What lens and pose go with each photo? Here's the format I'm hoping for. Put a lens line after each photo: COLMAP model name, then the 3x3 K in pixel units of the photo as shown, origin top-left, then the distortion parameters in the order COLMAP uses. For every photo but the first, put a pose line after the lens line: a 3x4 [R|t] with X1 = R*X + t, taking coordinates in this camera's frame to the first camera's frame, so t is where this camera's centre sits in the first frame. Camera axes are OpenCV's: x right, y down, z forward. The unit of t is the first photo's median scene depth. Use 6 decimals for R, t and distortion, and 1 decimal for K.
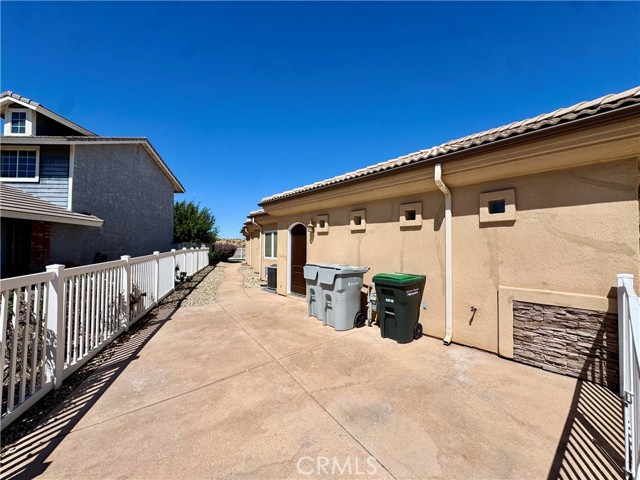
lens RADIAL K [[255.8, 0, 320.0], [0, 255.8, 240.0], [0, 0, 1]] dist [0.000398, -0.000390]
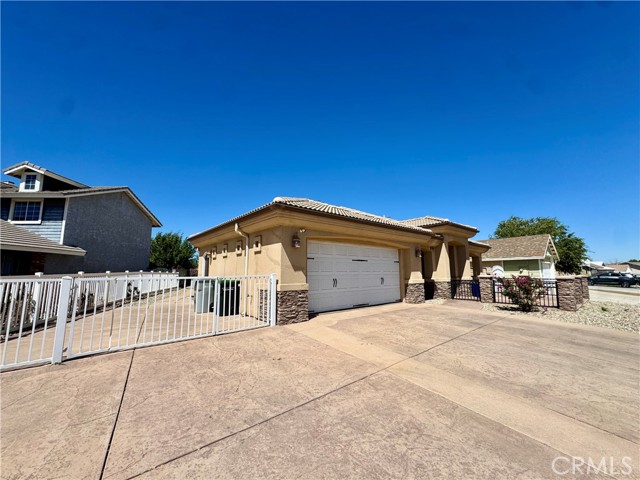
lens RADIAL K [[255.8, 0, 320.0], [0, 255.8, 240.0], [0, 0, 1]] dist [0.000398, -0.000390]
pose [[0.999926, -0.011968, -0.002223, 0.402922], [0.011677, 0.994653, -0.102608, 0.018325], [0.003440, 0.102574, 0.994719, -0.352828]]
